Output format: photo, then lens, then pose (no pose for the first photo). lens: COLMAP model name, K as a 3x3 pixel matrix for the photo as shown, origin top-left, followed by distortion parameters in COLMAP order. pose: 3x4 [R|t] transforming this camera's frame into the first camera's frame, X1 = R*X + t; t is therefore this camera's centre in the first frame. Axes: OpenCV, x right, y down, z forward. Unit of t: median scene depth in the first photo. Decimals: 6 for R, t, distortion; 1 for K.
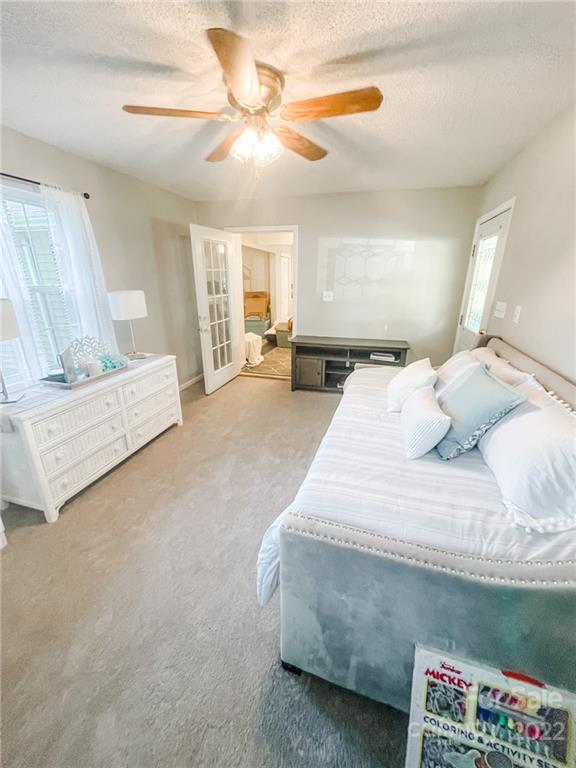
lens RADIAL K [[310.4, 0, 286.4], [0, 310.4, 380.4], [0, 0, 1]] dist [-0.000681, 0.000889]
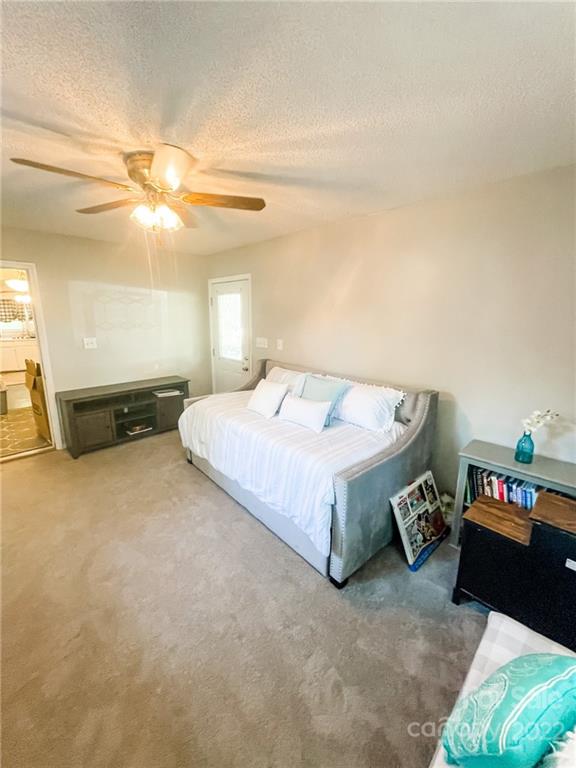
lens RADIAL K [[310.4, 0, 286.4], [0, 310.4, 380.4], [0, 0, 1]] dist [-0.000681, 0.000889]
pose [[0.501968, -0.187267, 0.844369, -0.404805], [0.275299, 0.960095, 0.049271, -0.058970], [-0.819902, 0.207722, 0.533491, 0.071202]]
